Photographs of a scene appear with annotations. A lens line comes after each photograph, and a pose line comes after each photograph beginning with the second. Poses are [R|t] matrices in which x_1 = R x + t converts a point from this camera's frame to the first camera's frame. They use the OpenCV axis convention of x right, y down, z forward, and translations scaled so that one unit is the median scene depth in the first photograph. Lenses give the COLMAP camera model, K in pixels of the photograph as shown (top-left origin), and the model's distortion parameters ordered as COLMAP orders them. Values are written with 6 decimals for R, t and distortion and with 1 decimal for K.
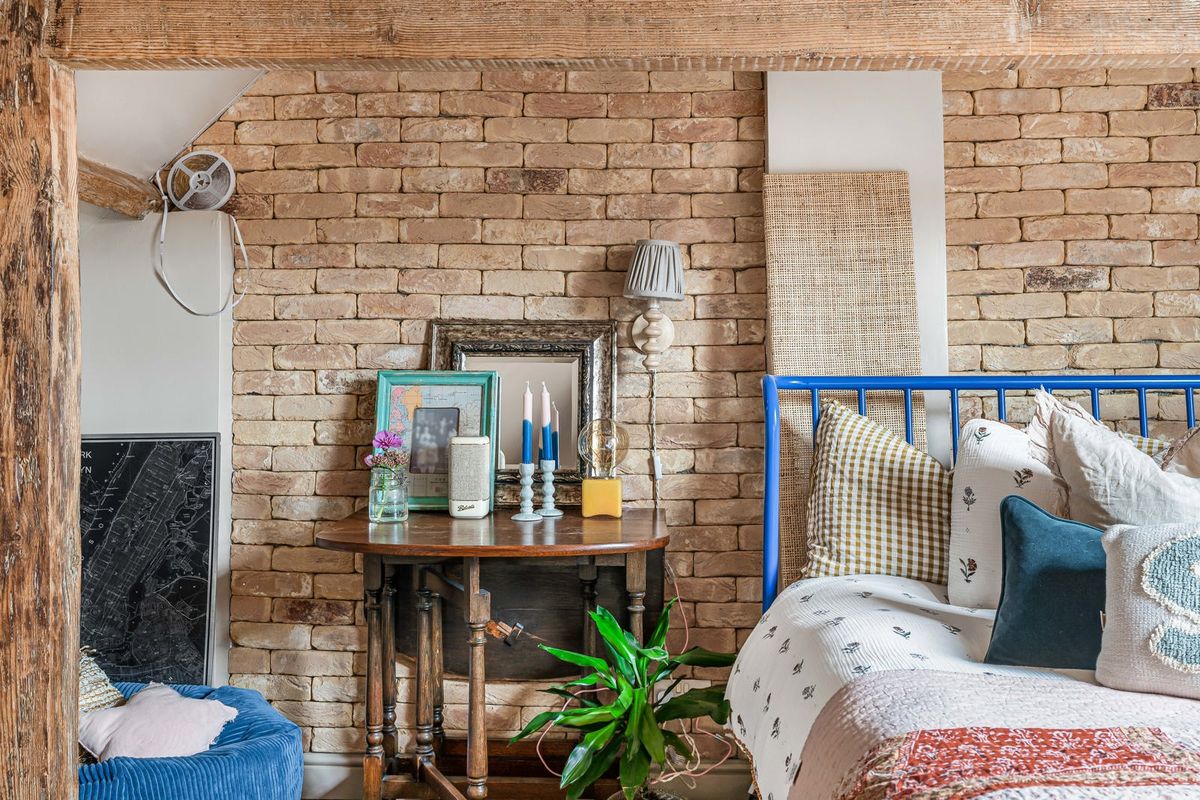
lens RADIAL K [[1203.9, 0, 601.7], [0, 1203.9, 389.3], [0, 0, 1]] dist [0.004416, 0.000000]
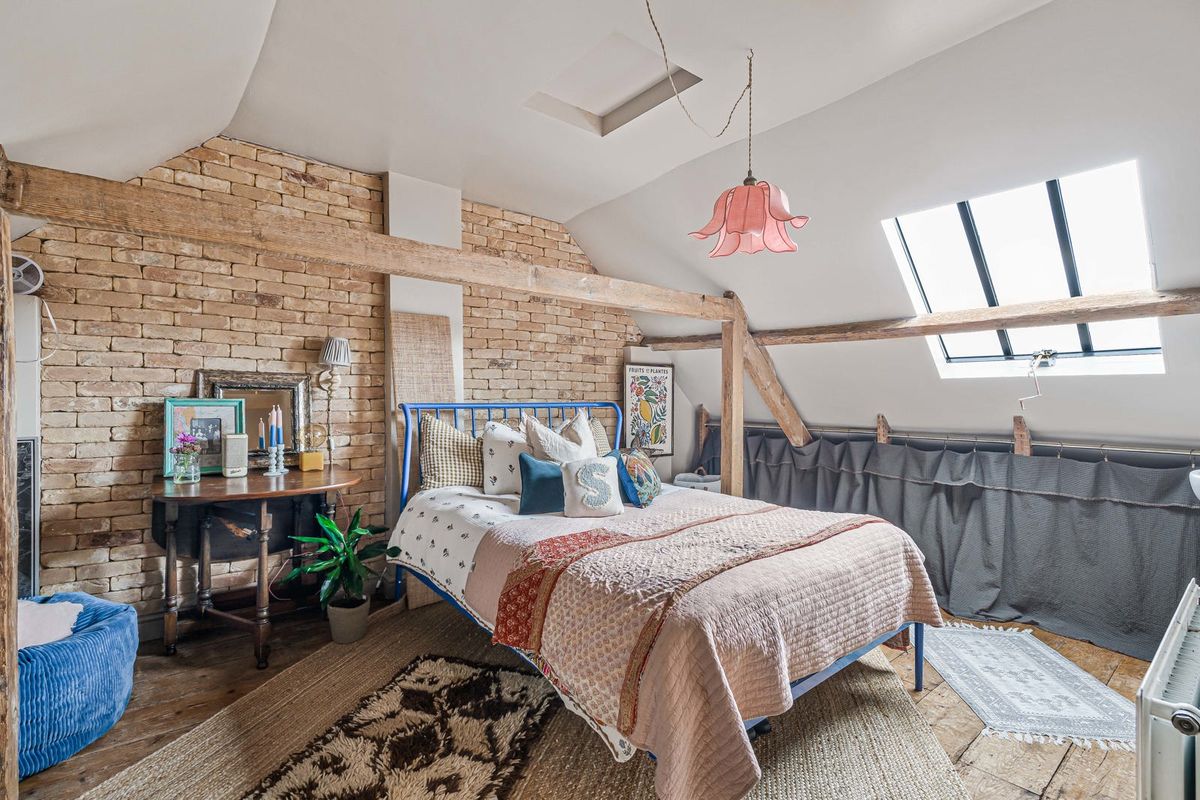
lens RADIAL K [[548.7, 0, 599.0], [0, 548.7, 409.7], [0, 0, 1]] dist [-0.003958, -0.000416]
pose [[0.749484, -0.009953, 0.661948, -0.238678], [-0.016578, 0.999291, 0.033796, -0.036115], [-0.661815, -0.036303, 0.748787, -0.024682]]
